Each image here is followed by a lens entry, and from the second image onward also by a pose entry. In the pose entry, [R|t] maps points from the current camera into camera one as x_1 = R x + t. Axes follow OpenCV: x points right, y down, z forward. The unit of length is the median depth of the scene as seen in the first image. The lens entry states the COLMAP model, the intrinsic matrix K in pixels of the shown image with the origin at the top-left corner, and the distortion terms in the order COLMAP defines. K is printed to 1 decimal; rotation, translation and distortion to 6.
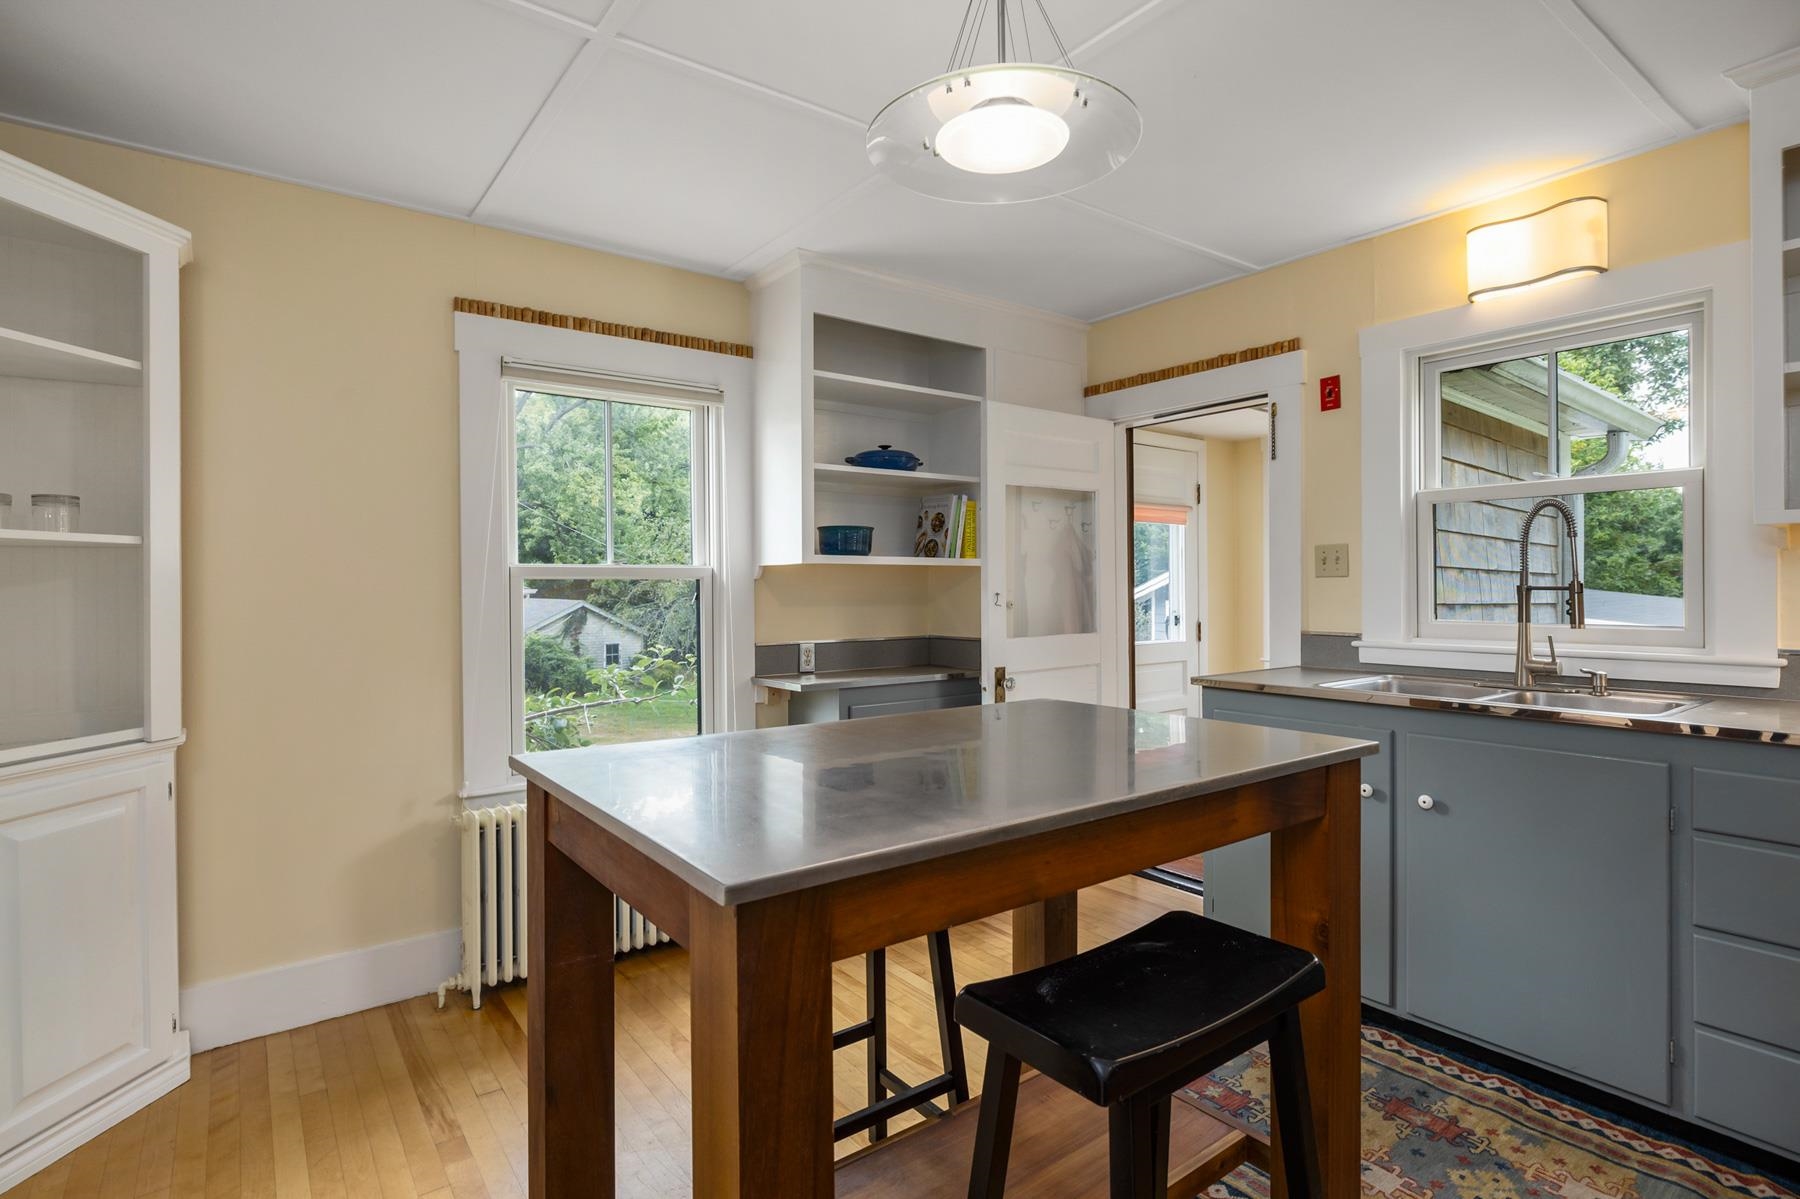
lens RADIAL K [[914.1, 0, 880.9], [0, 914.1, 595.2], [0, 0, 1]] dist [0.002366, 0.000763]
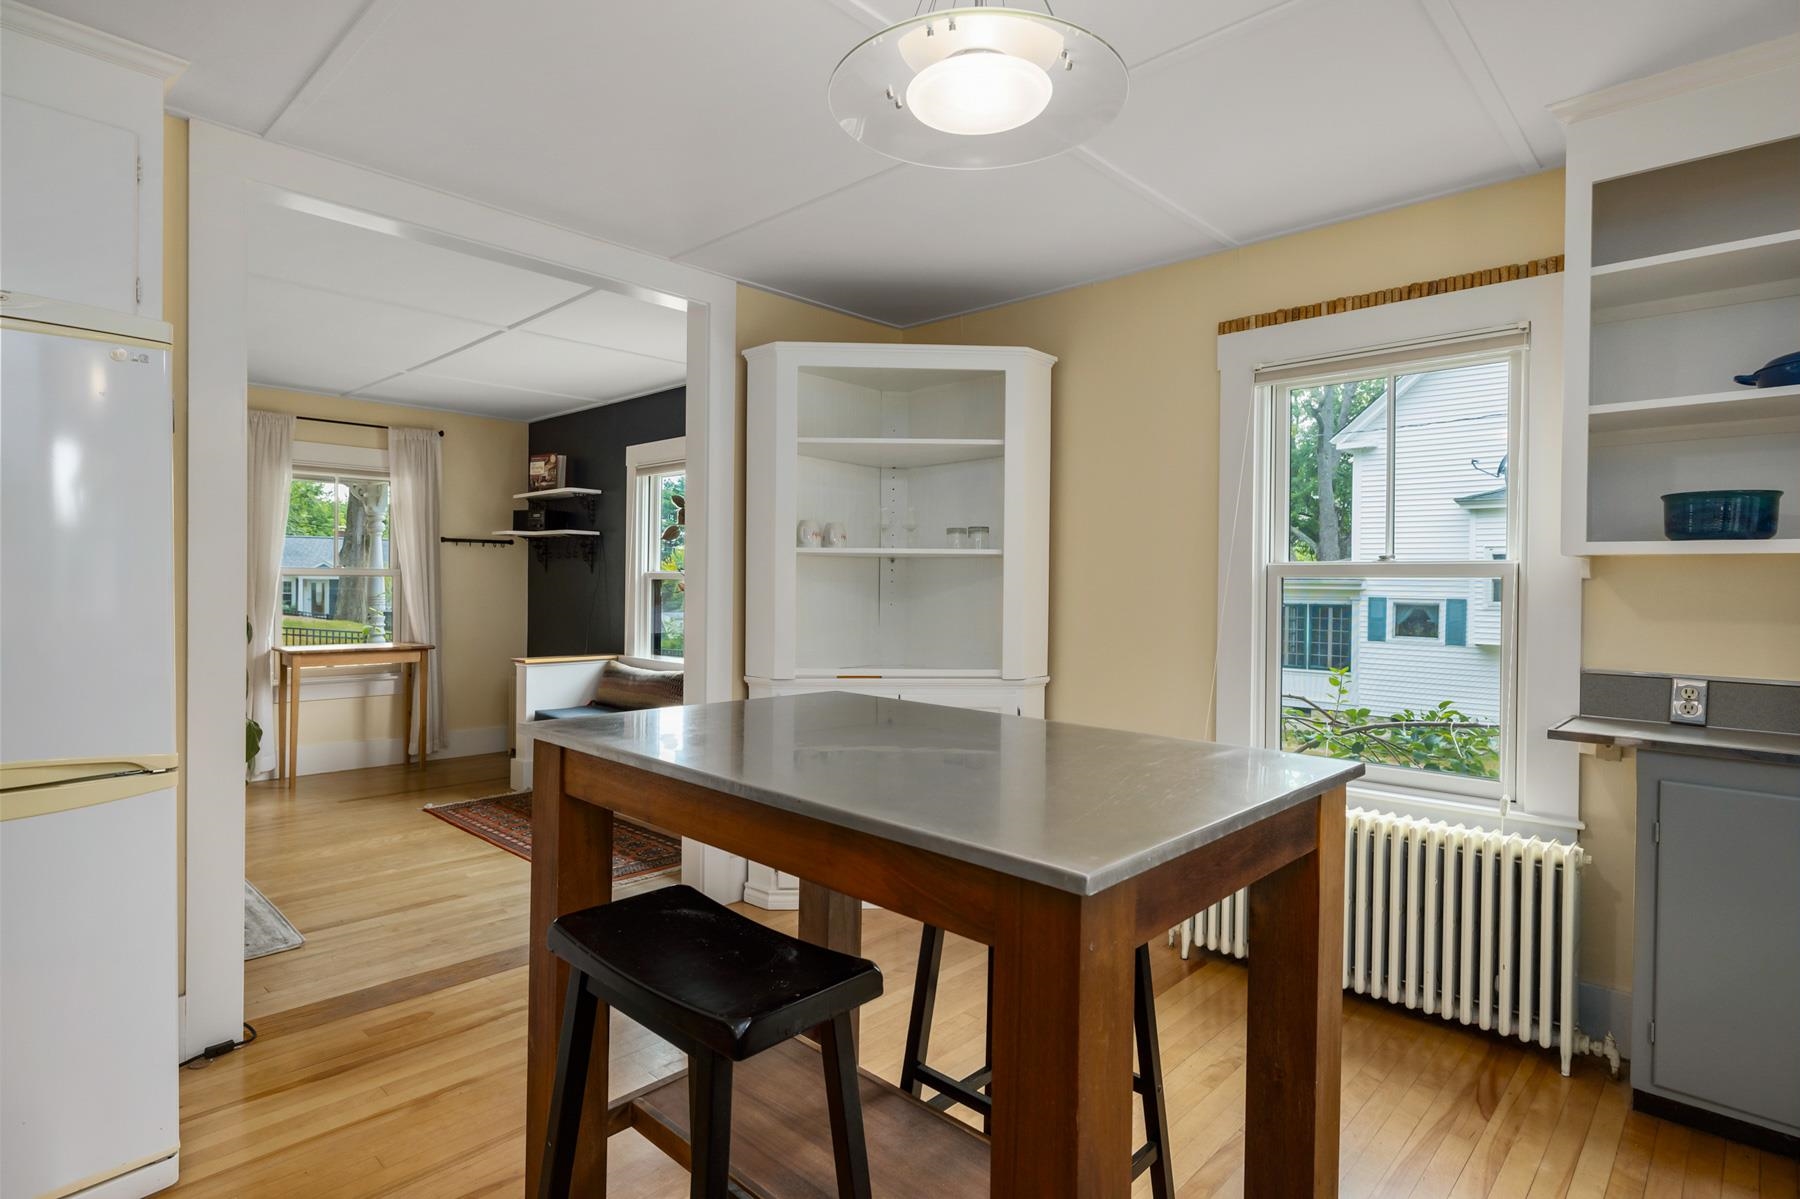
lens RADIAL K [[914.1, 0, 880.9], [0, 914.1, 595.2], [0, 0, 1]] dist [0.002366, 0.000763]
pose [[0.170698, 0.021778, -0.985083, 0.534377], [-0.019356, 0.999637, 0.018746, -0.008396], [0.985133, 0.015867, 0.171058, 0.390825]]
